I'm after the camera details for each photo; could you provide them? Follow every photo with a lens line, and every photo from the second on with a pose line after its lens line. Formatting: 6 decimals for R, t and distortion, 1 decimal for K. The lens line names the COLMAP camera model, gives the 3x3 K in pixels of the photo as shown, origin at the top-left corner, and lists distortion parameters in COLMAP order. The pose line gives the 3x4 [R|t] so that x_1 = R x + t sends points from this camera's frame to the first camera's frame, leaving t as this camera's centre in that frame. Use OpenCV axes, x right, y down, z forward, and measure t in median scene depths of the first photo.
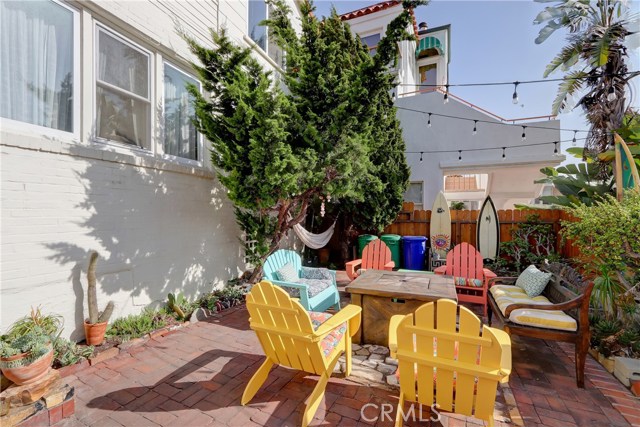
lens RADIAL K [[296.8, 0, 319.5], [0, 296.8, 217.3], [0, 0, 1]] dist [-0.000342, -0.002470]
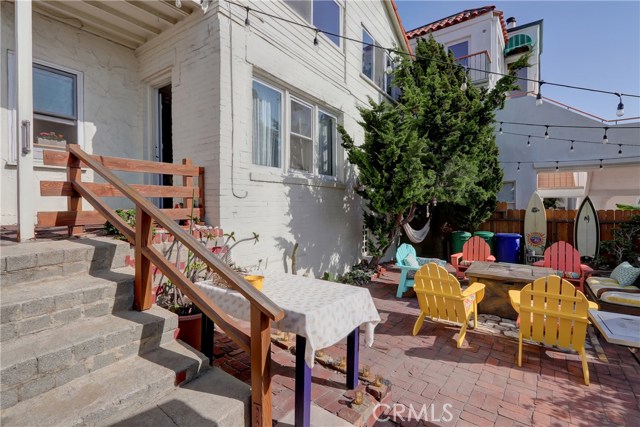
lens RADIAL K [[296.8, 0, 320.8], [0, 296.8, 209.0], [0, 0, 1]] dist [-0.000342, -0.002470]
pose [[0.975433, -0.002175, -0.220288, -0.198611], [0.001789, 0.999997, -0.001949, -0.045432], [0.220291, 0.001507, 0.975433, -0.383984]]
